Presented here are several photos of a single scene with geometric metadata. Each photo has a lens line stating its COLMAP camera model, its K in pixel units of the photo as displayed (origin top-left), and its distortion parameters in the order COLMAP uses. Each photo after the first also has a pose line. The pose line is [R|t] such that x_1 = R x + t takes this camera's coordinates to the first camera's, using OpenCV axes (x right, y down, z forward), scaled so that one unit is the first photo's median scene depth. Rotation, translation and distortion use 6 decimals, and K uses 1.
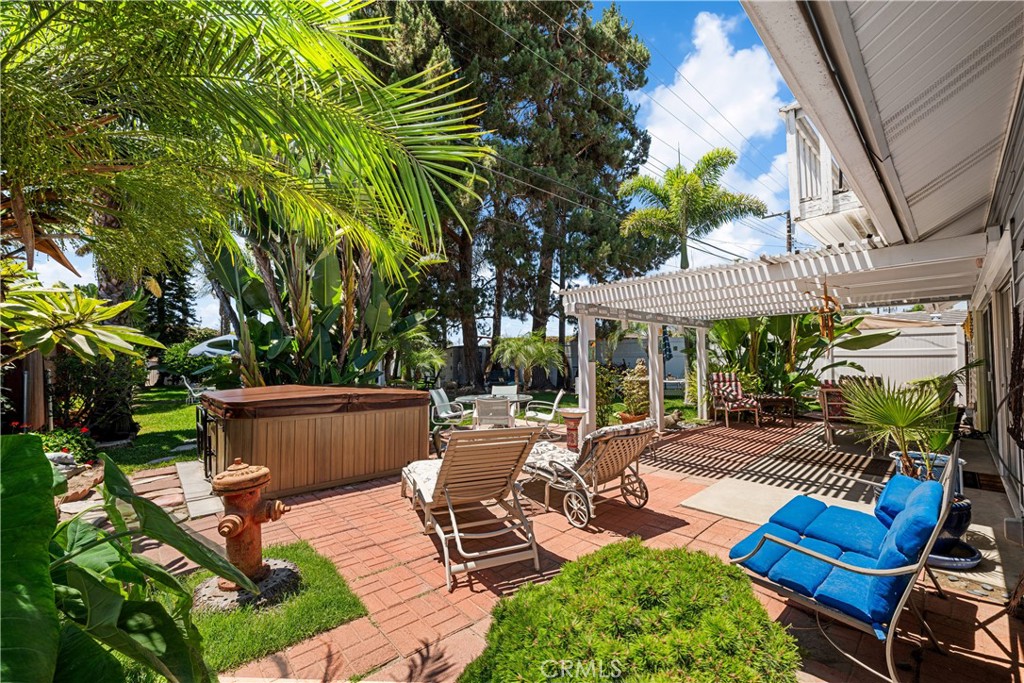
lens RADIAL K [[410.4, 0, 514.3], [0, 410.4, 339.0], [0, 0, 1]] dist [-0.004024, 0.000467]
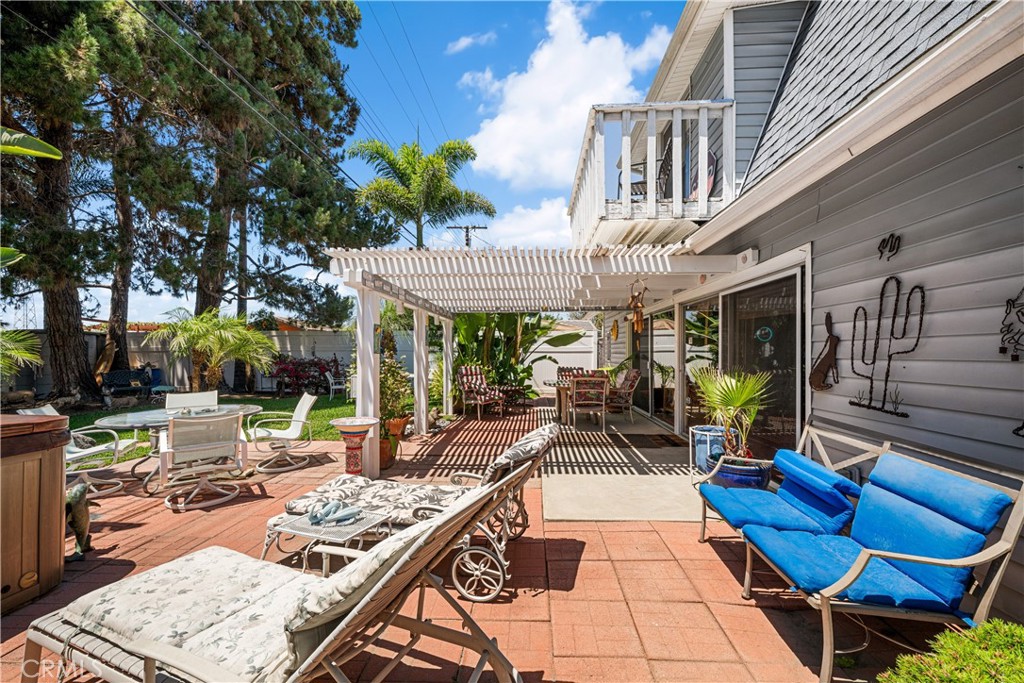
lens RADIAL K [[410.4, 0, 516.3], [0, 410.4, 348.6], [0, 0, 1]] dist [-0.004024, 0.000467]
pose [[0.708408, 0.015540, 0.705632, -0.101921], [-0.037823, 0.999157, 0.015967, 0.017198], [-0.704789, -0.038000, 0.708399, 0.194289]]
